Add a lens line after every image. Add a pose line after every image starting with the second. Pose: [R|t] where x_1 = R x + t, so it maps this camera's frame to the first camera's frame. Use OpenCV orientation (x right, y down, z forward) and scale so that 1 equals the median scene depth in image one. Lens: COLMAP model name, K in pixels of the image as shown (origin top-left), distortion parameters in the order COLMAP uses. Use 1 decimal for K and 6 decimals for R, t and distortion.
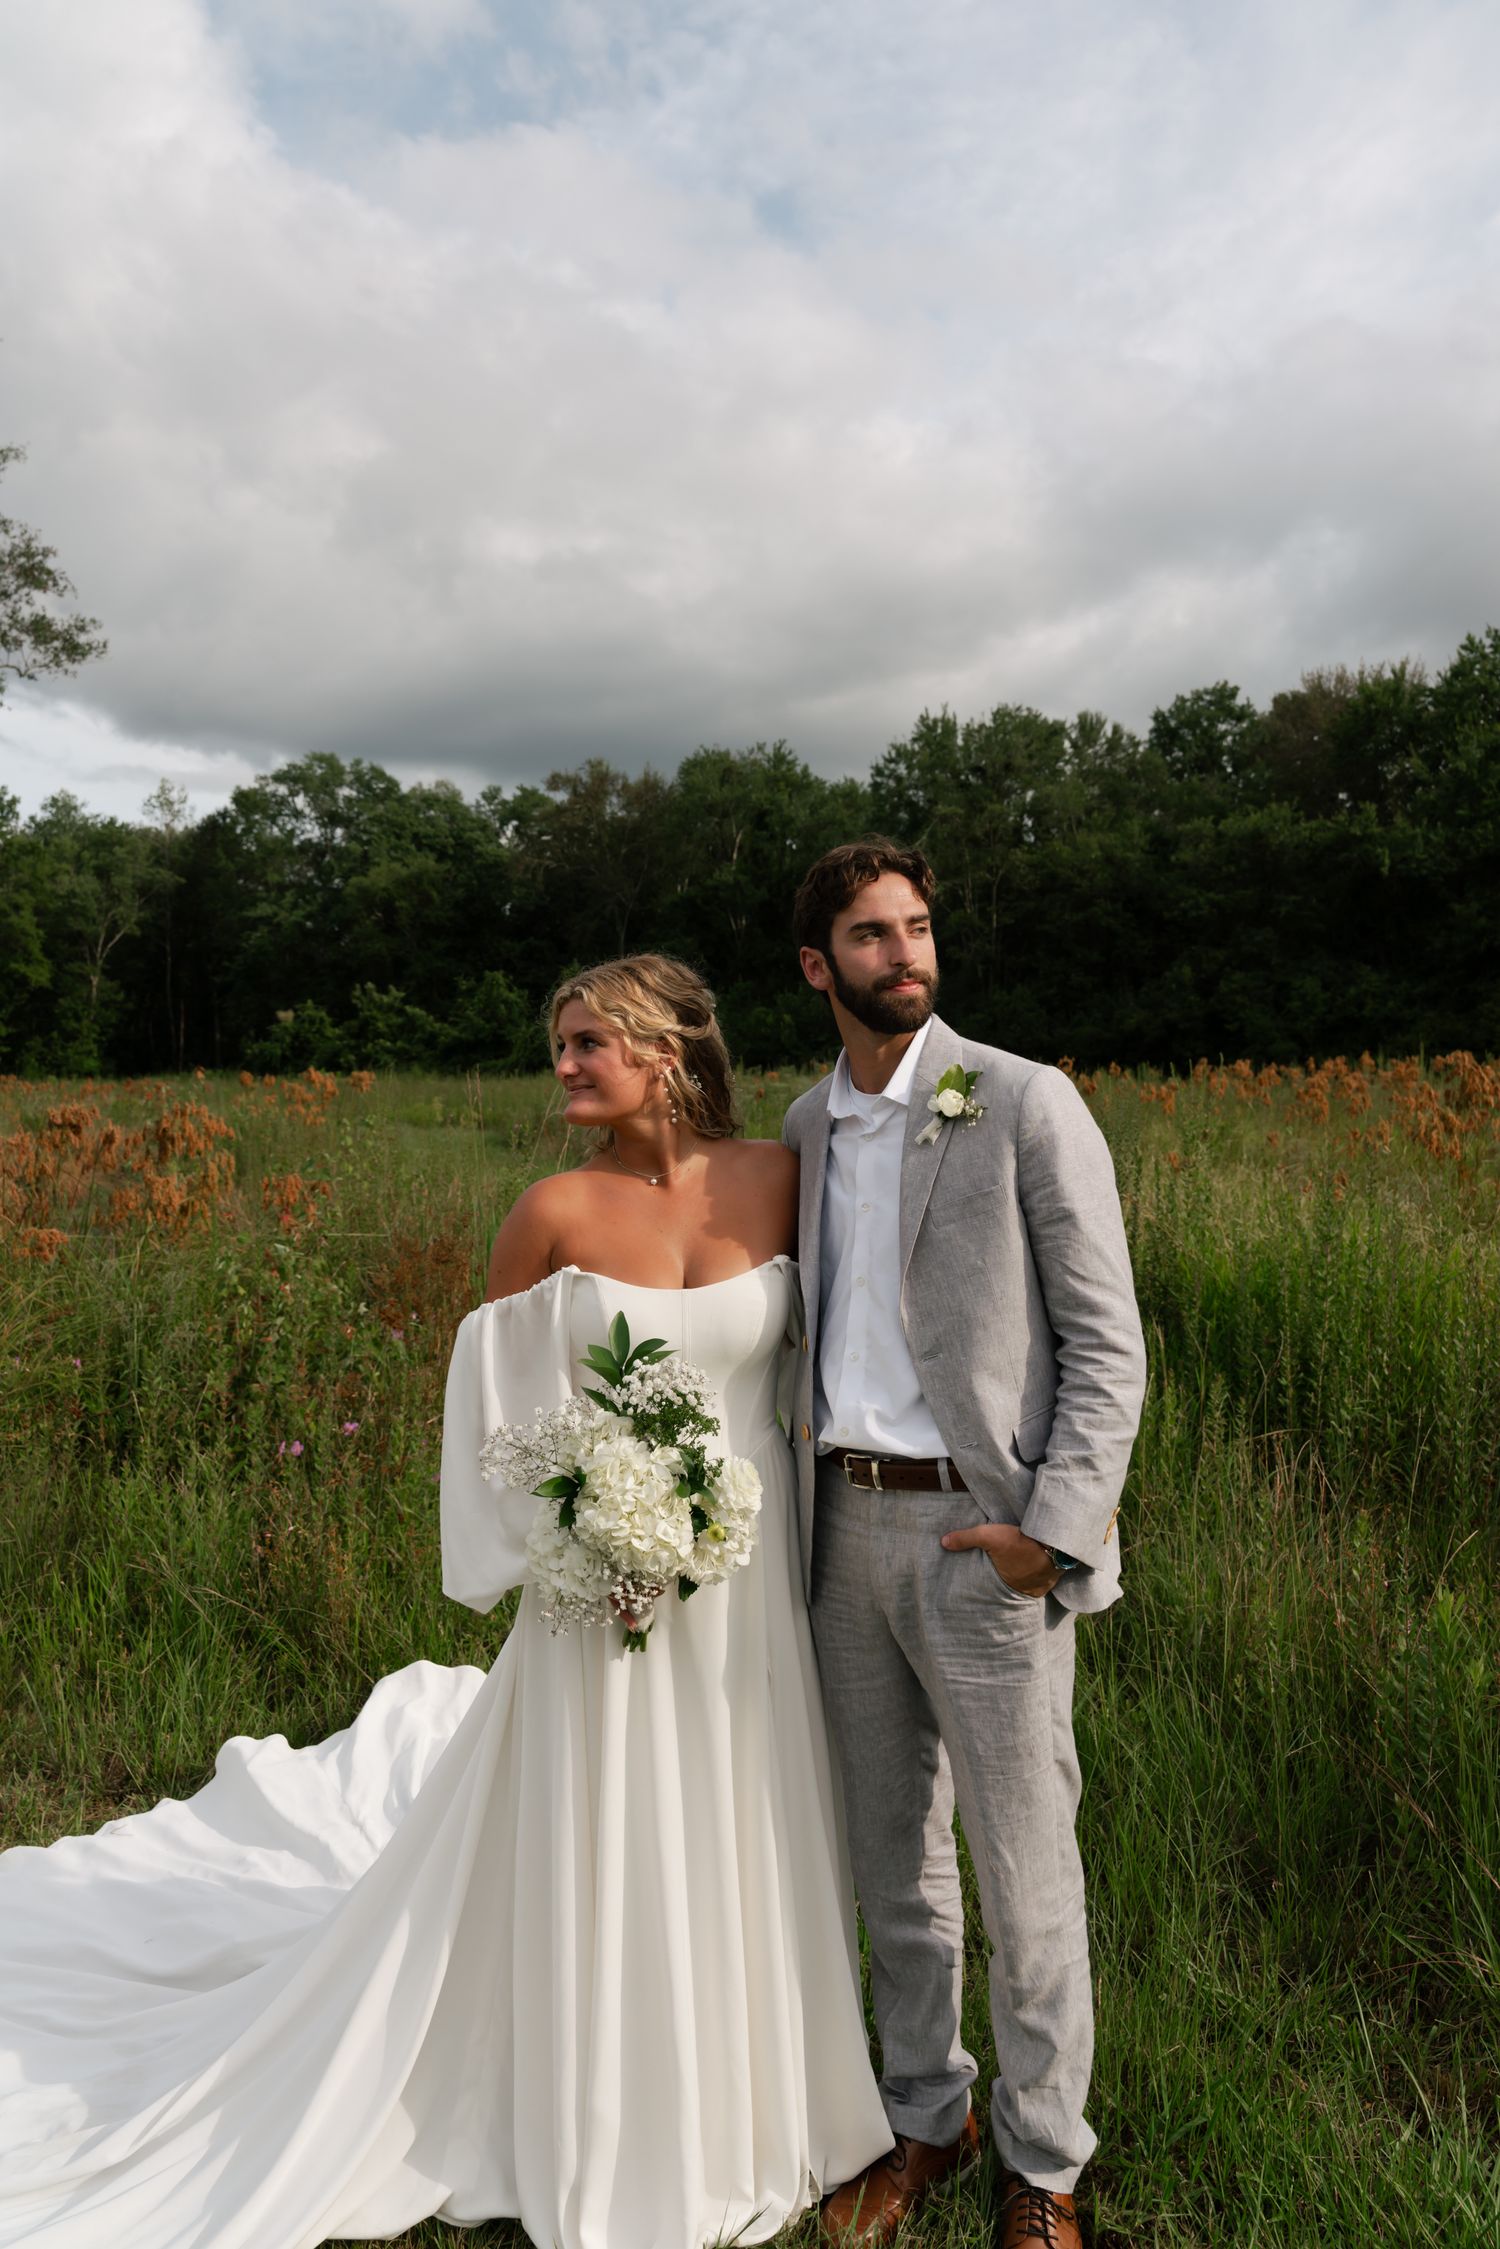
lens RADIAL K [[1640.2, 0, 764.7], [0, 1640.2, 1103.6], [0, 0, 1]] dist [-0.035115, -0.001737]
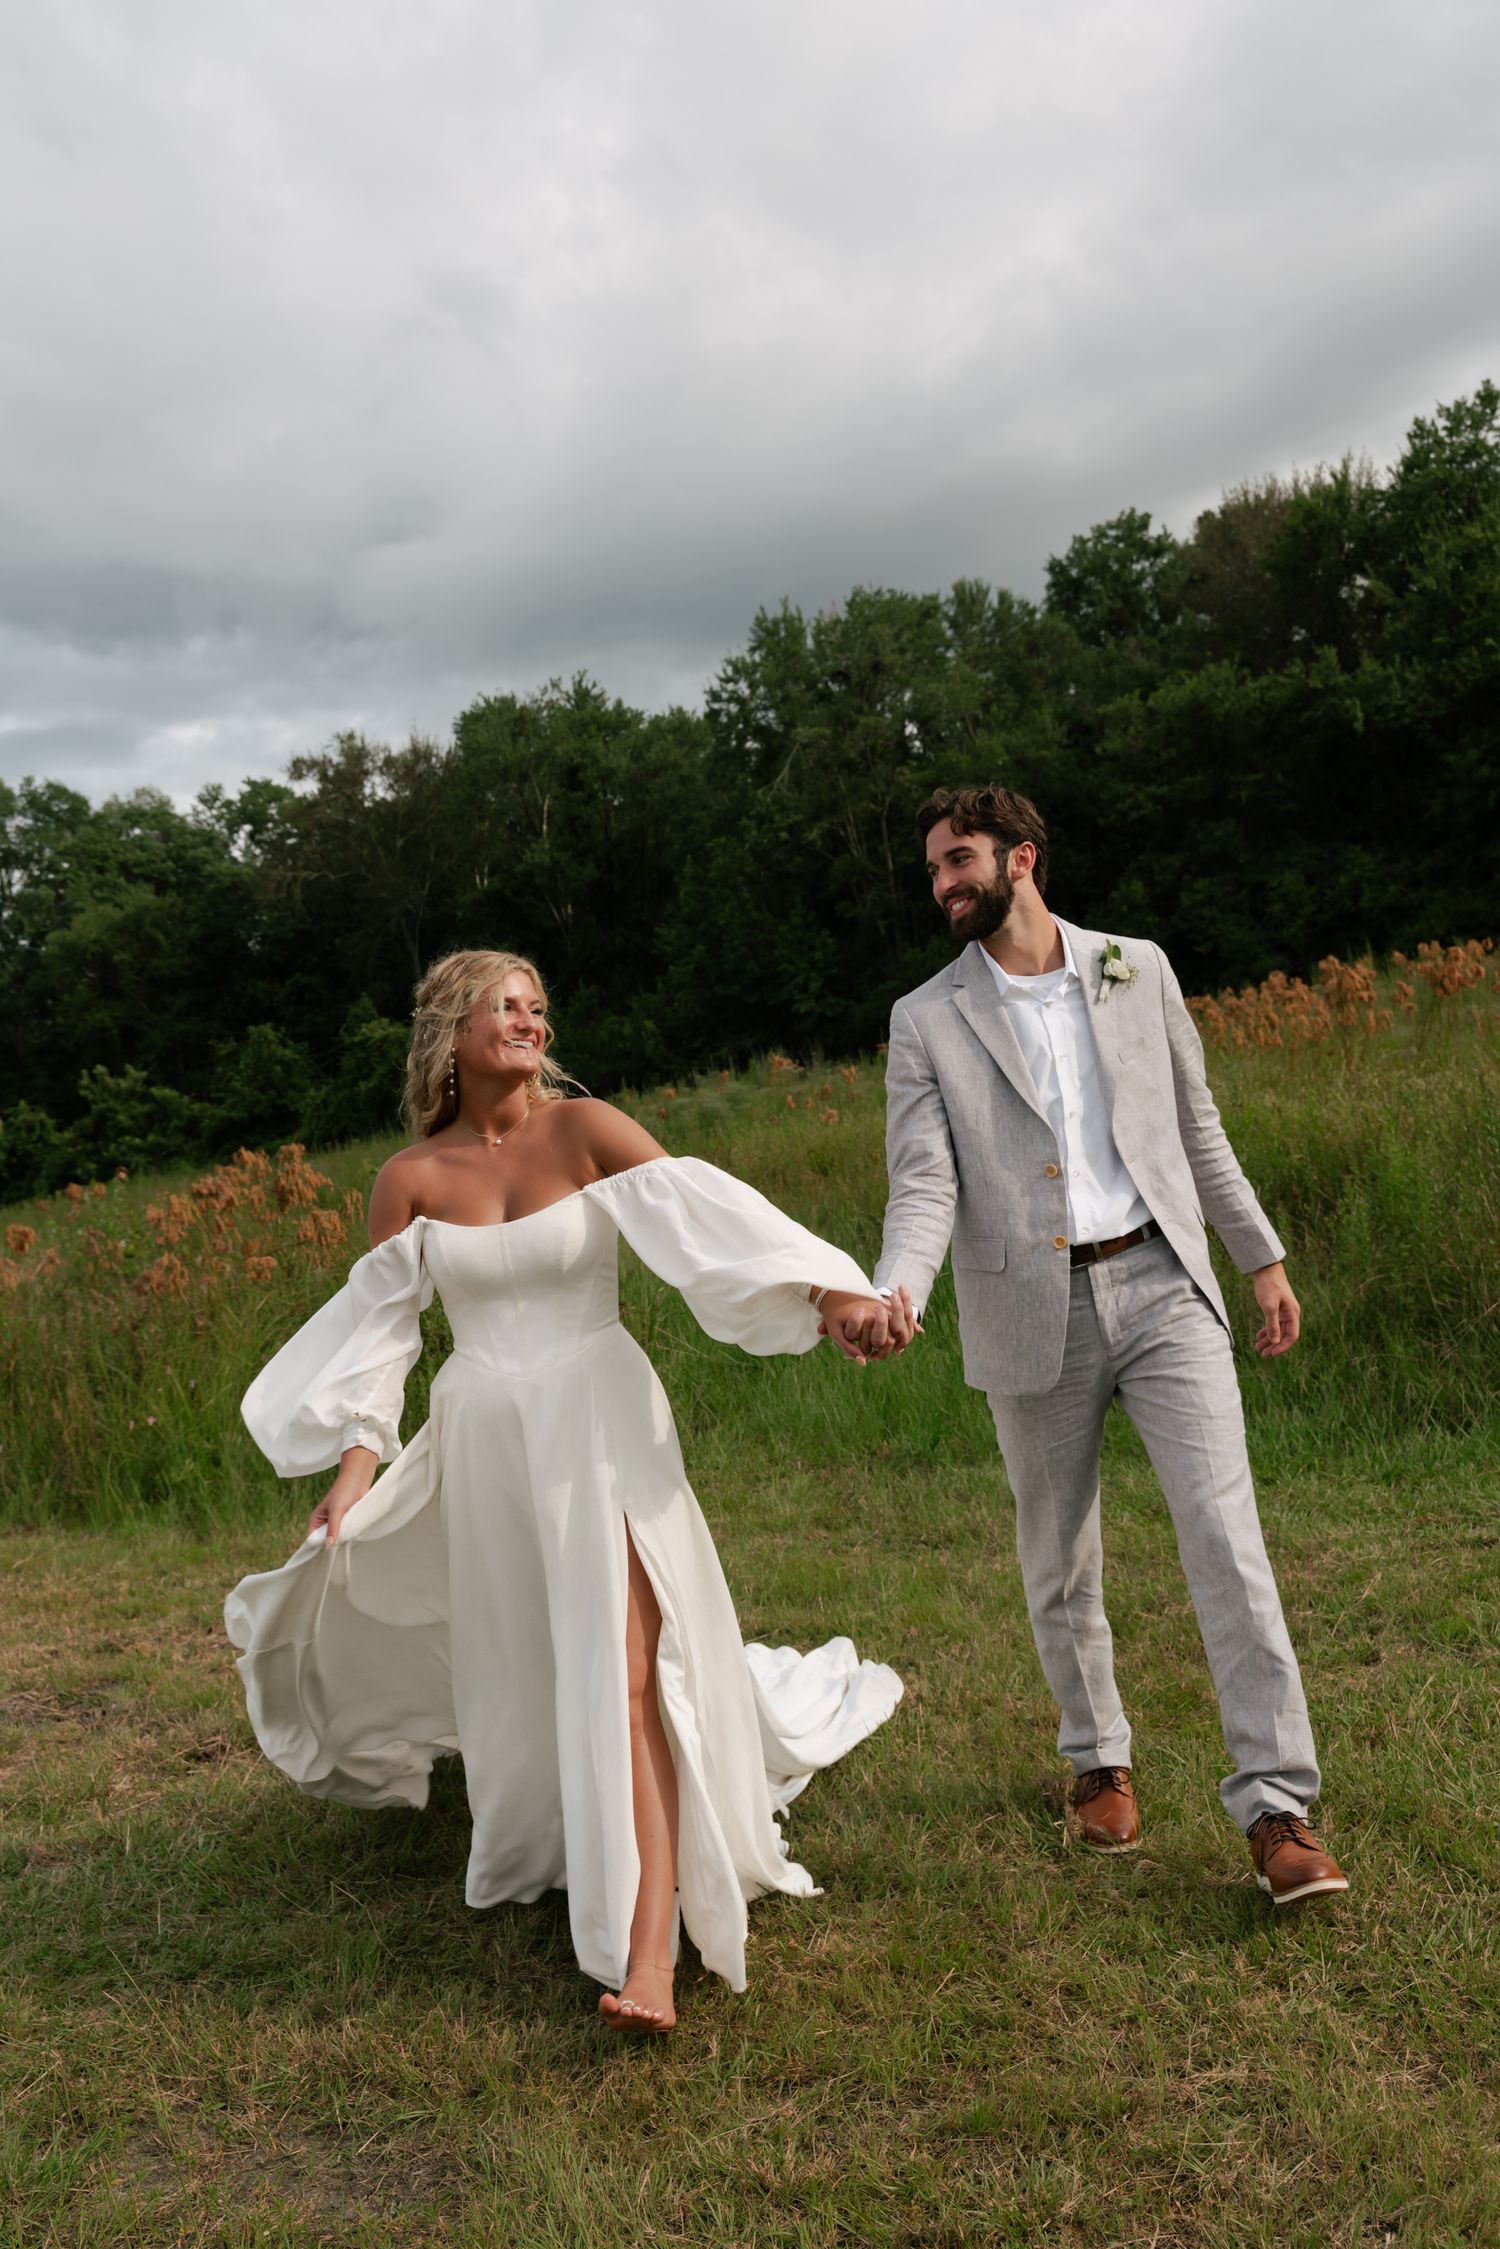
lens RADIAL K [[1877.4, 0, 739.1], [0, 1877.4, 1136.2], [0, 0, 1]] dist [-0.009407, -0.000934]
pose [[0.986312, -0.161031, 0.035464, 0.015731], [0.160777, 0.986941, 0.009904, -0.001731], [-0.036596, -0.004067, 0.999322, 0.102092]]
